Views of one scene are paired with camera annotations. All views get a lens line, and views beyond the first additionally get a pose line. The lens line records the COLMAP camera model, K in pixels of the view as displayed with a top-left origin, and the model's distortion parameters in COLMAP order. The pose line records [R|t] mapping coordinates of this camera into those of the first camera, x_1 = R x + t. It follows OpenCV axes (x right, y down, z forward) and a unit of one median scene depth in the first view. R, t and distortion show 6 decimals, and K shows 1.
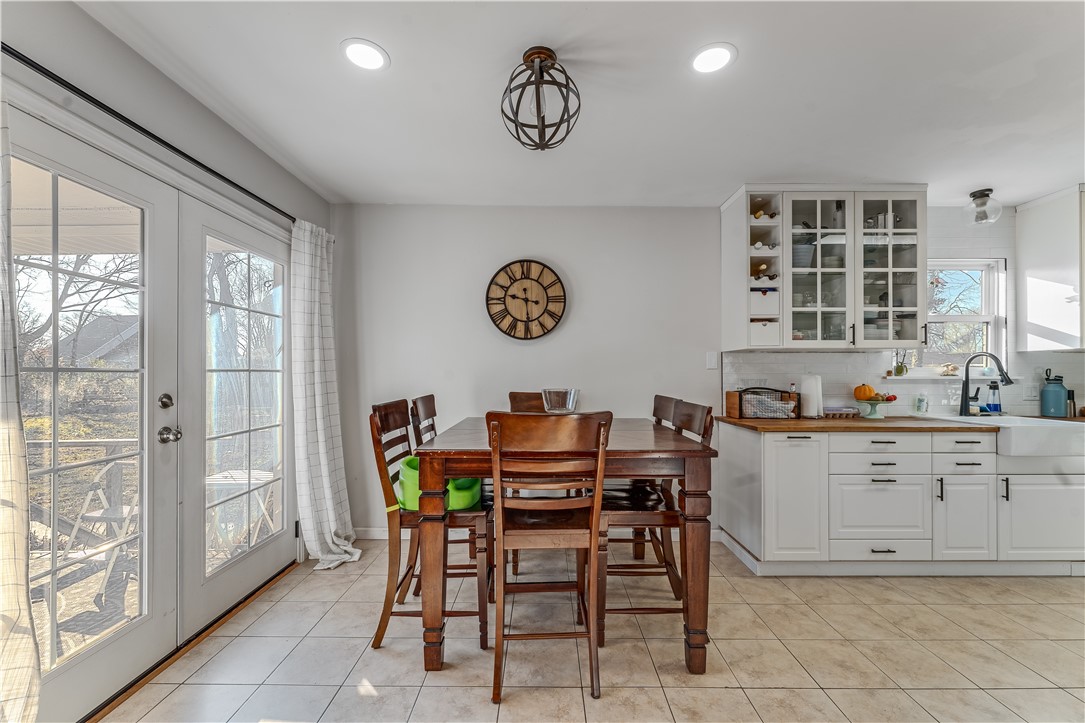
lens RADIAL K [[444.1, 0, 541.1], [0, 444.1, 372.8], [0, 0, 1]] dist [-0.002330, 0.000647]
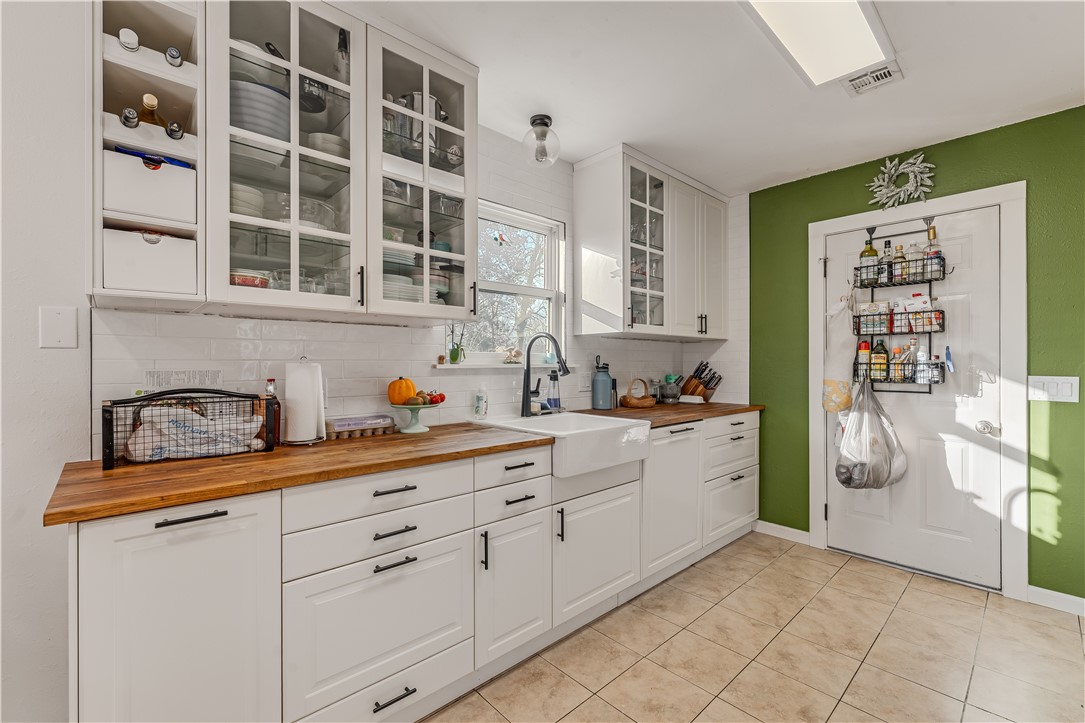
lens RADIAL K [[481.2, 0, 544.4], [0, 481.2, 361.5], [0, 0, 1]] dist [-0.012334, 0.000733]
pose [[0.729536, 0.001047, 0.683942, 0.435964], [-0.002586, 0.999996, 0.001227, 0.002590], [-0.683938, -0.002664, 0.729535, 0.397245]]
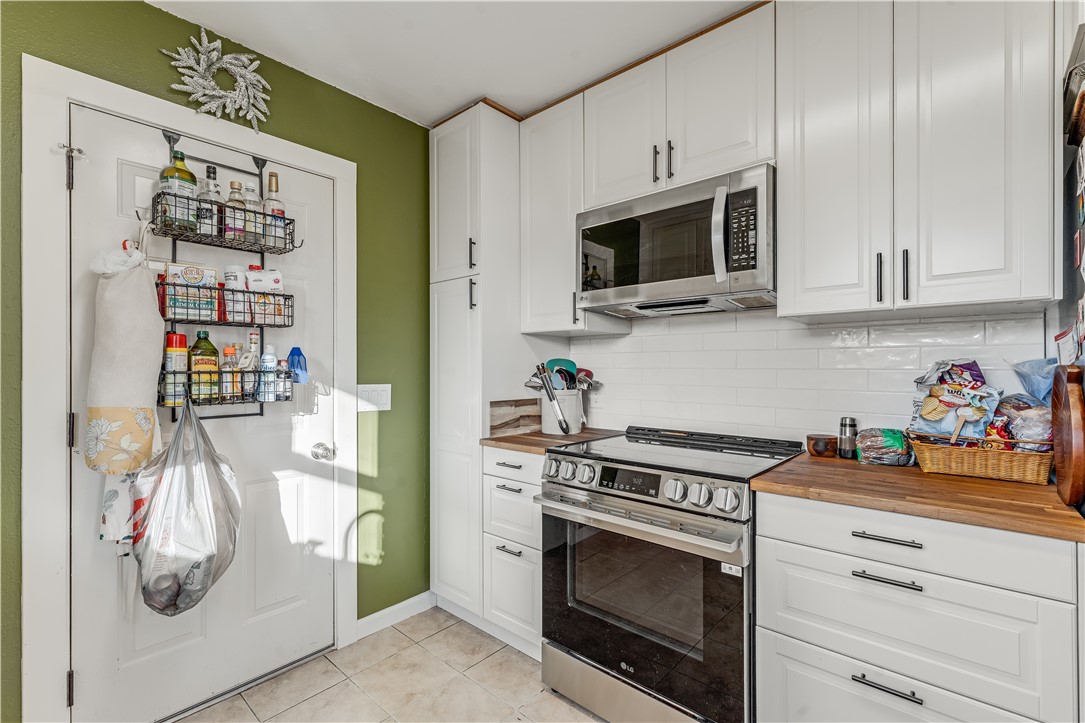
lens RADIAL K [[481.2, 0, 545.3], [0, 481.2, 366.2], [0, 0, 1]] dist [-0.012334, 0.000733]
pose [[-0.757206, 0.004792, 0.653158, 0.664027], [-0.000941, 0.999964, -0.008427, 0.003027], [-0.653175, -0.006996, -0.757174, 0.586208]]
